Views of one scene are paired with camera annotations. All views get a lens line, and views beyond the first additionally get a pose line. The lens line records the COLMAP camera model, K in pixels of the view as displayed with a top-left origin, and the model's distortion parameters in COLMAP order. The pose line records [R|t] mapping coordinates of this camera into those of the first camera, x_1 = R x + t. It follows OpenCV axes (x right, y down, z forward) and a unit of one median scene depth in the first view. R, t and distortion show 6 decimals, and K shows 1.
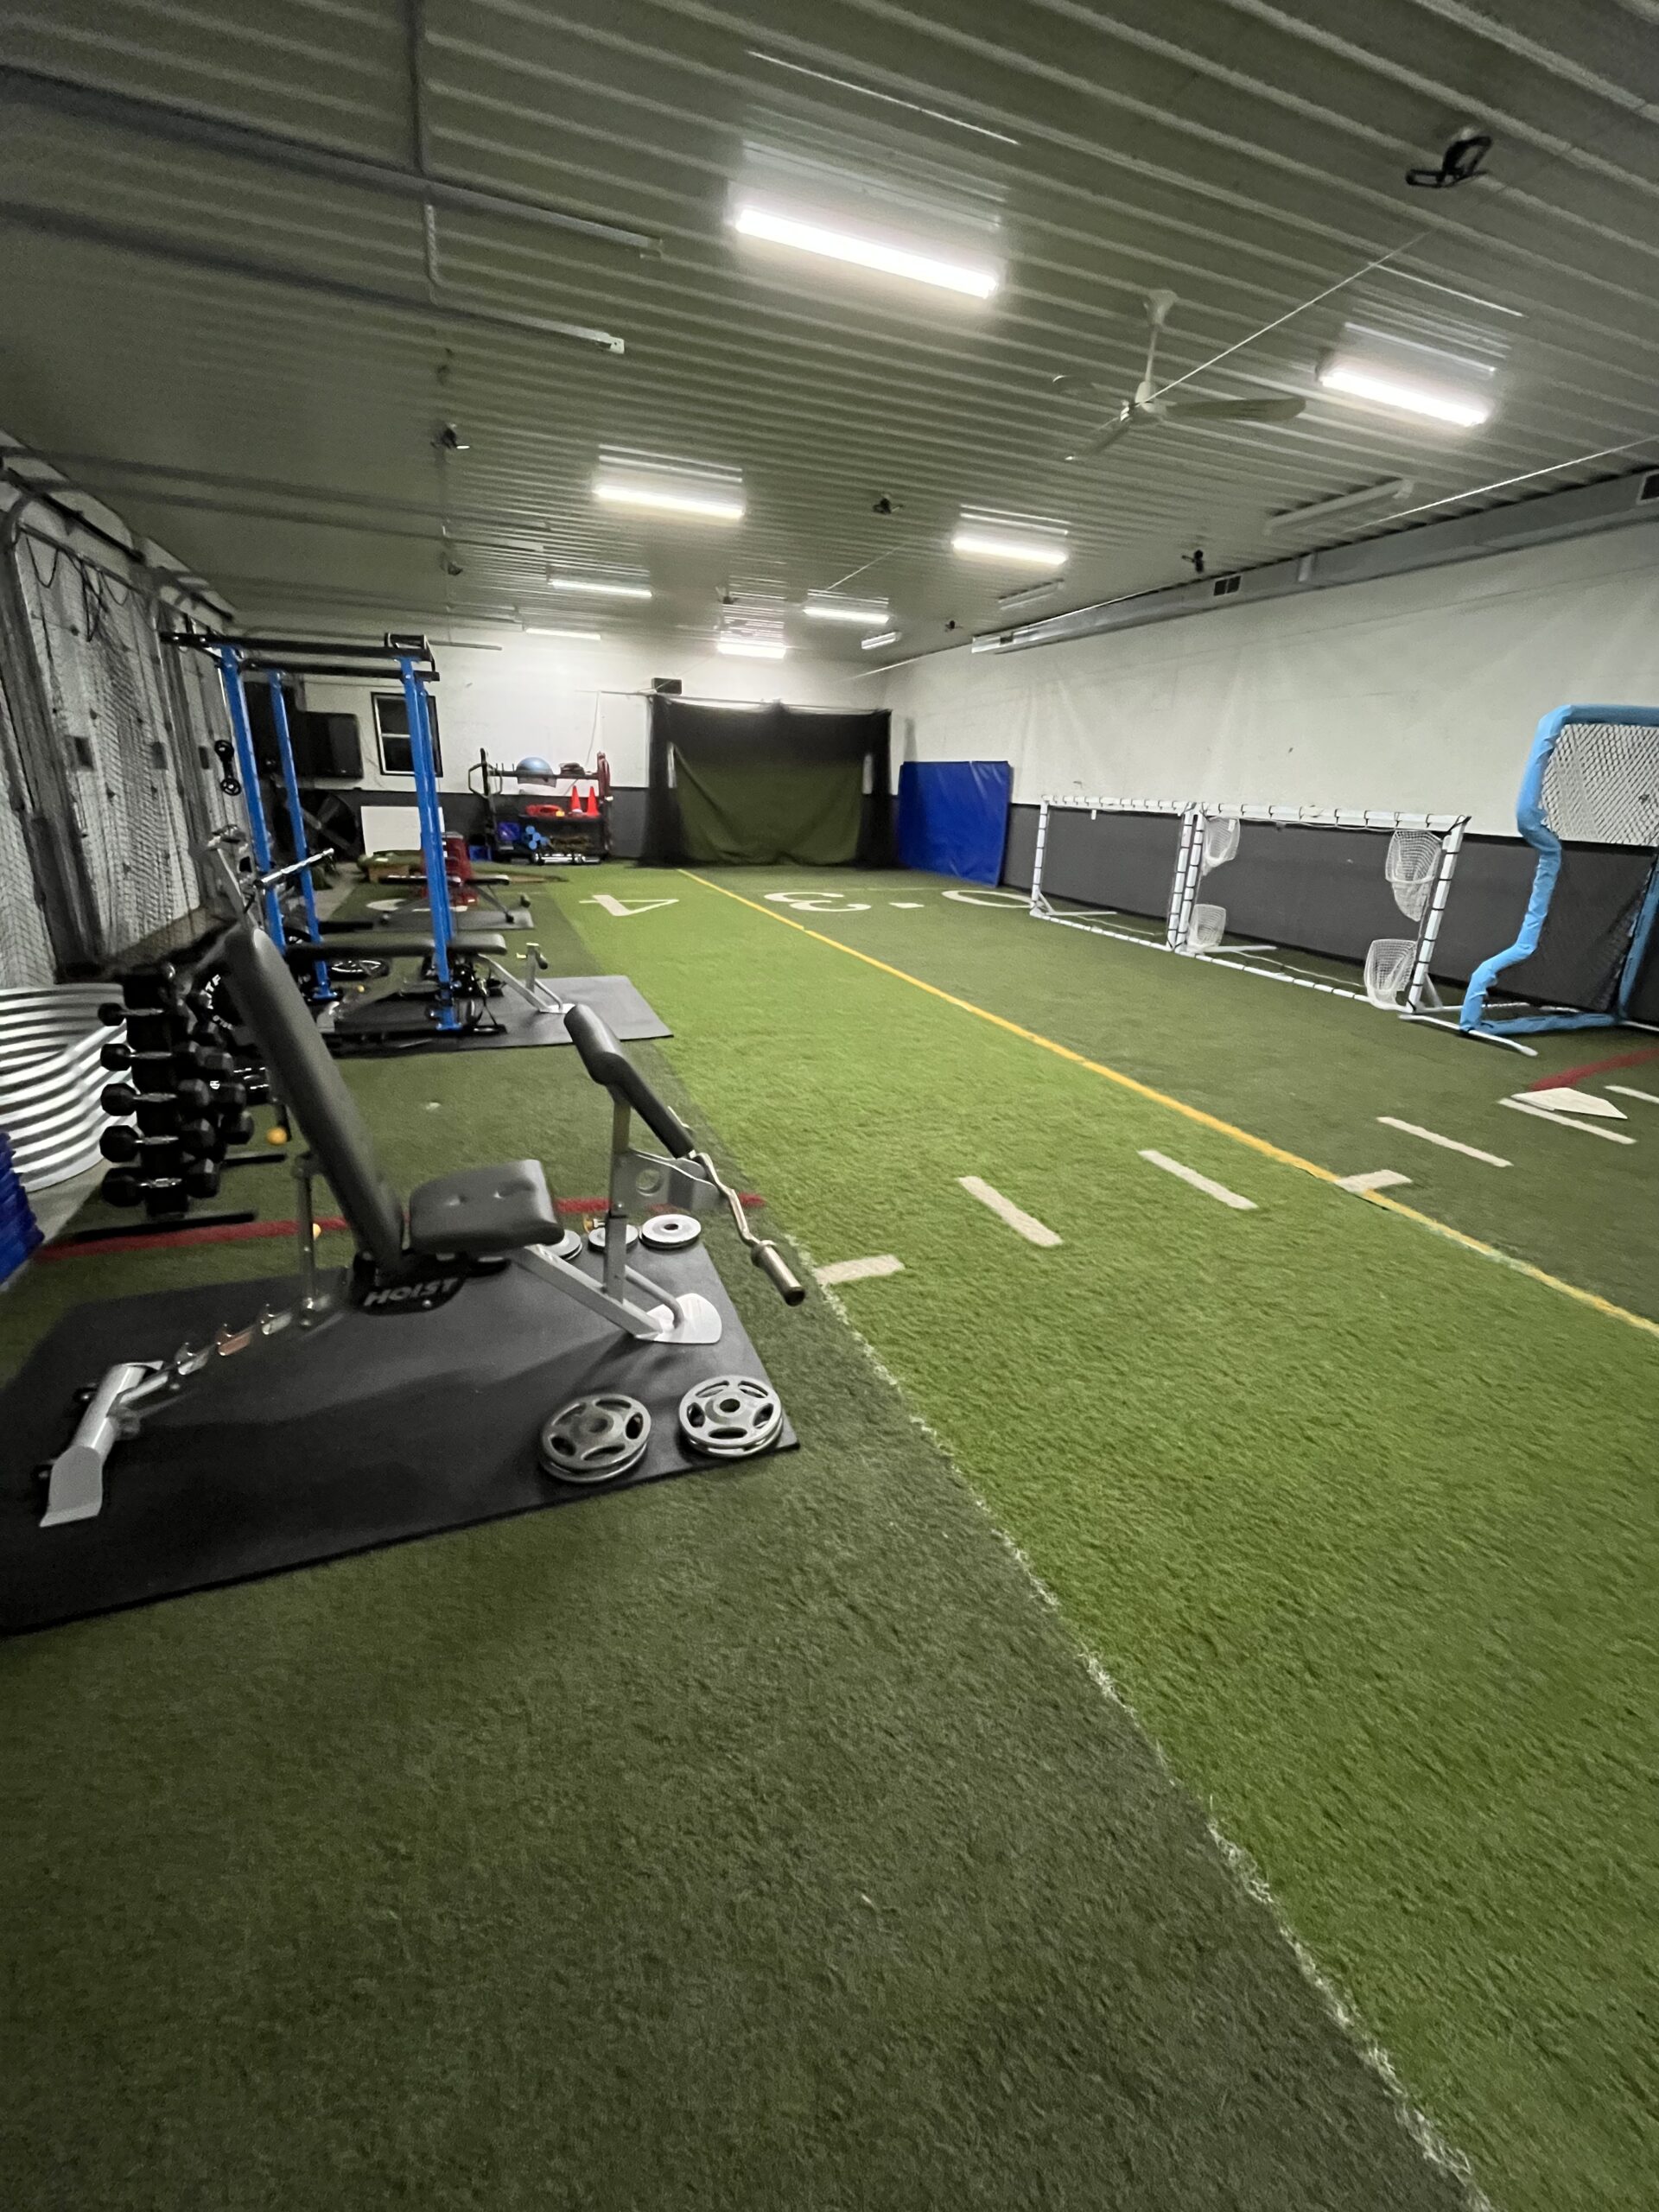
lens RADIAL K [[894.6, 0, 829.5], [0, 894.6, 1106.0], [0, 0, 1]] dist [0.000148, -0.000078]
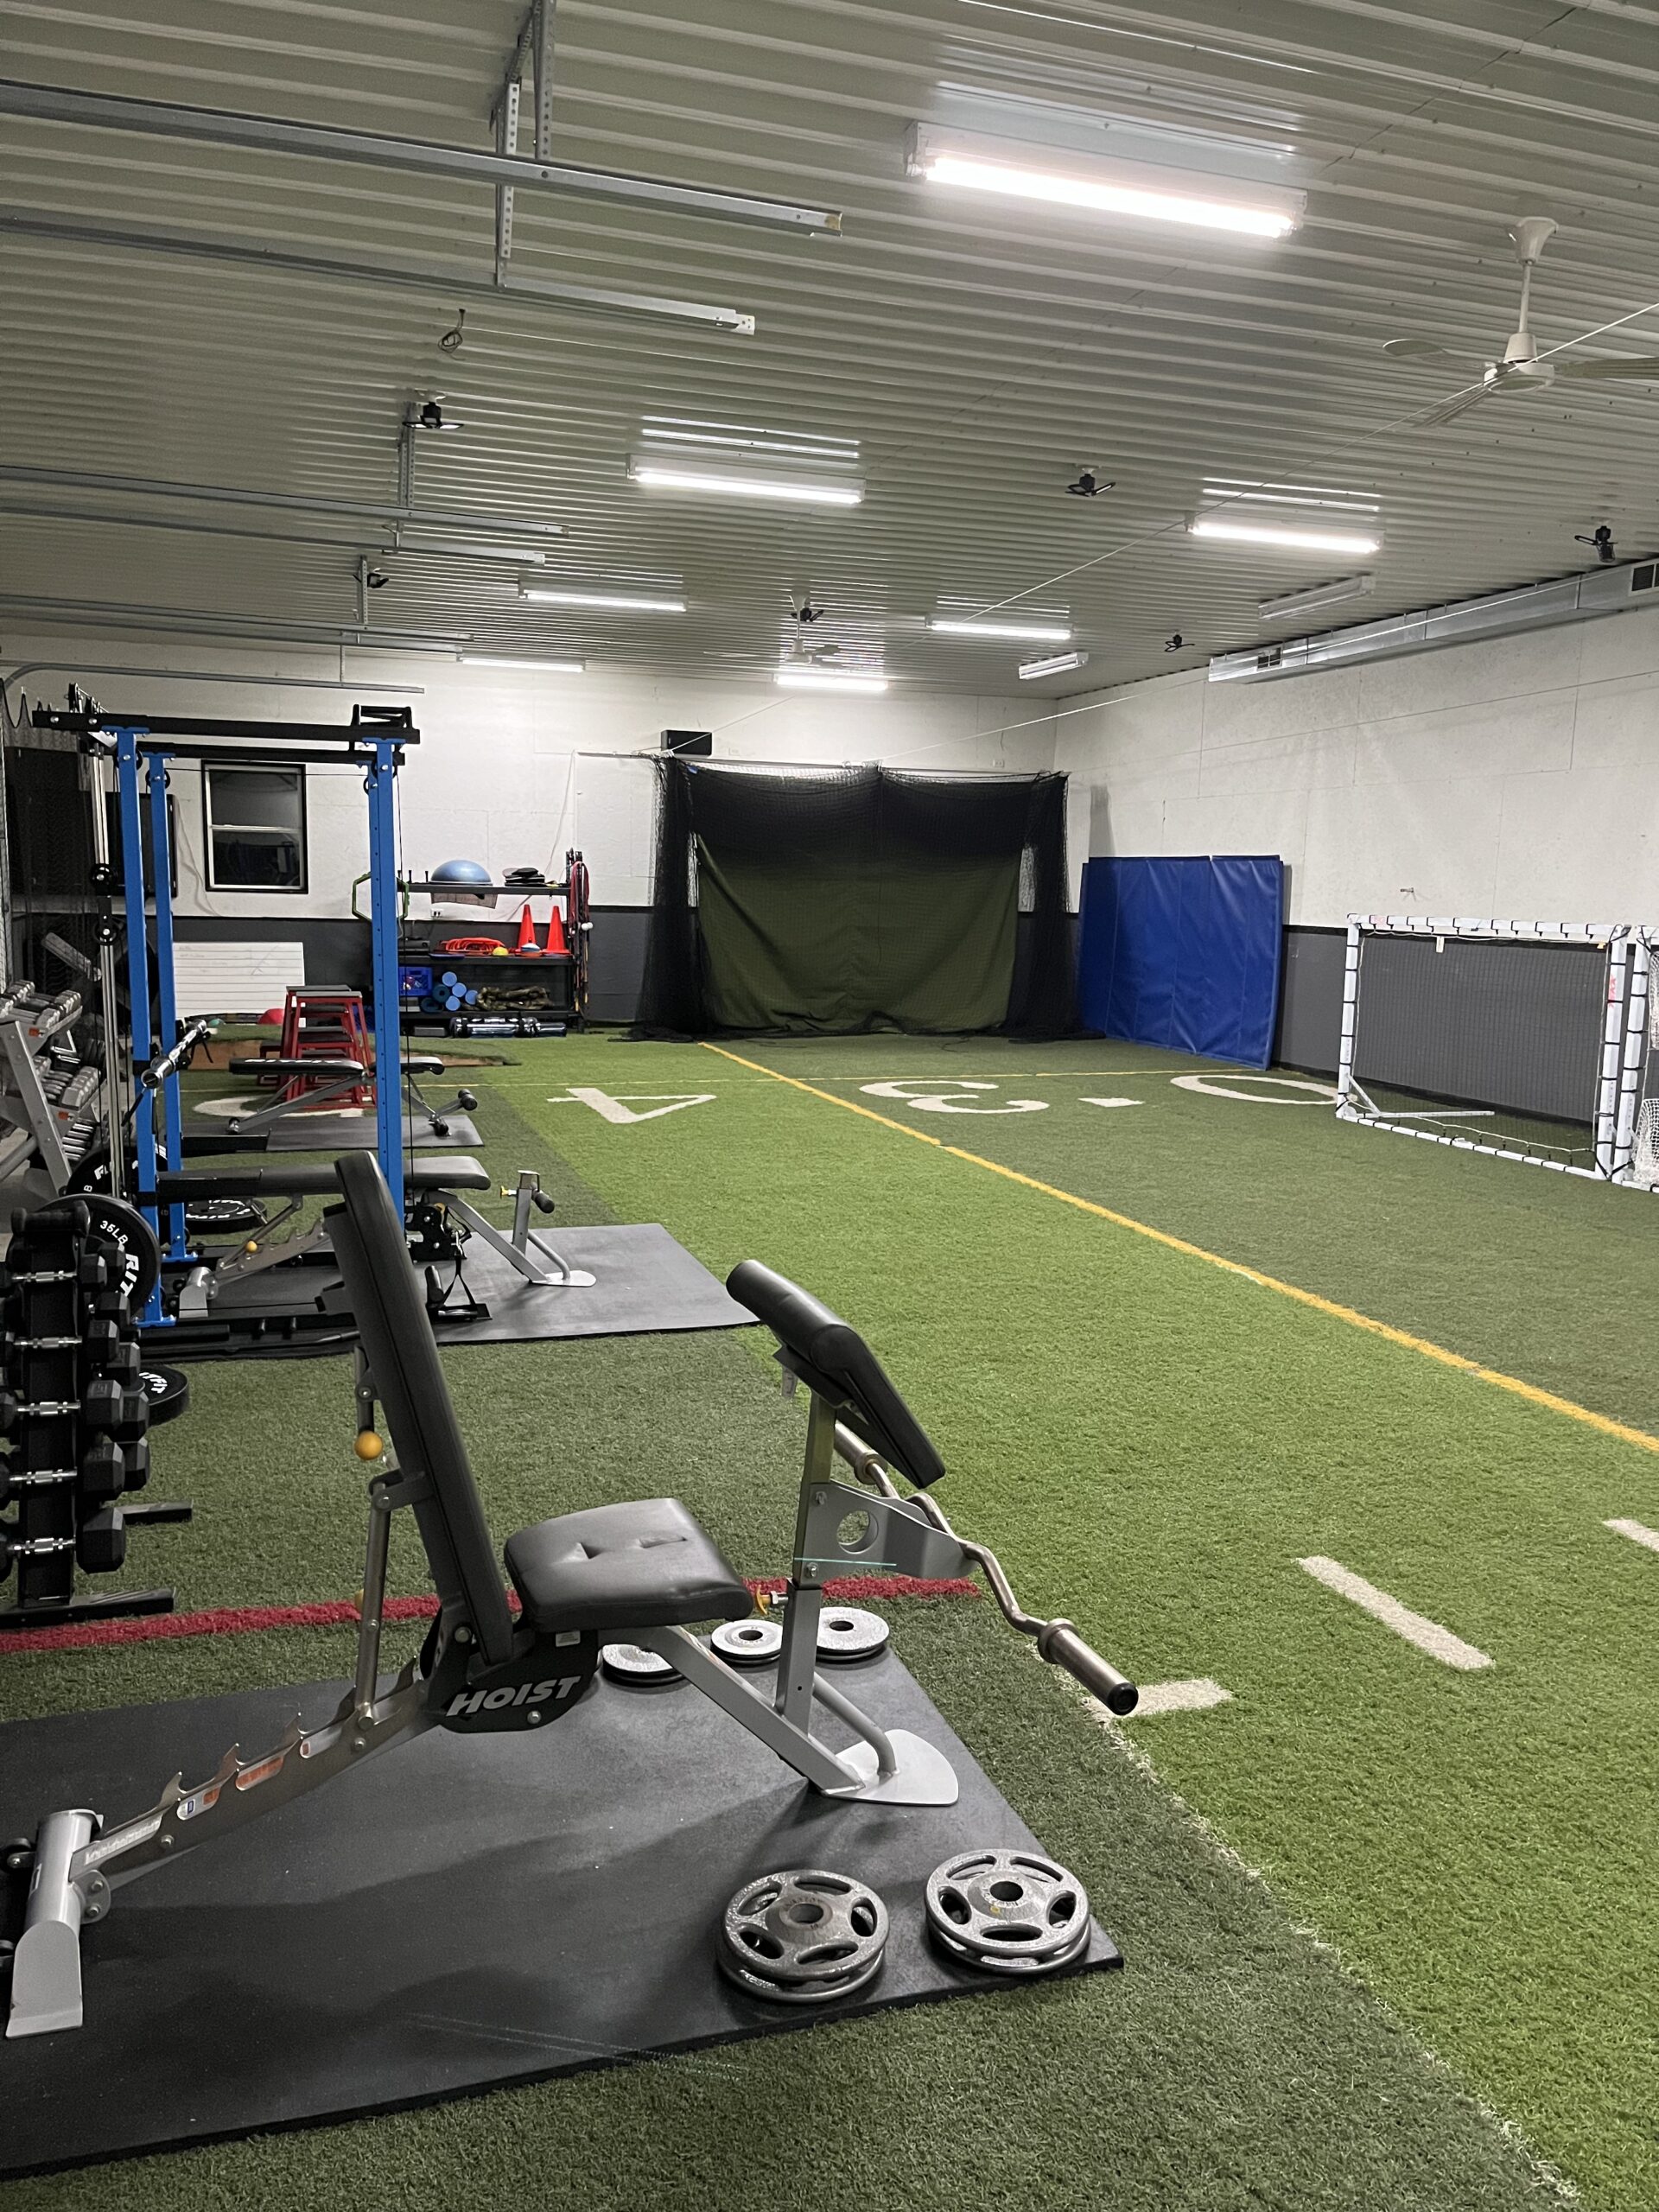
lens RADIAL K [[1689.8, 0, 833.0], [0, 1689.8, 1143.6], [0, 0, 1]] dist [0.082855, -0.113287]
pose [[0.998617, -0.004319, -0.052399, -0.070842], [-0.005880, 0.981194, -0.192932, 0.021382], [0.052247, 0.192973, 0.979812, -0.121943]]
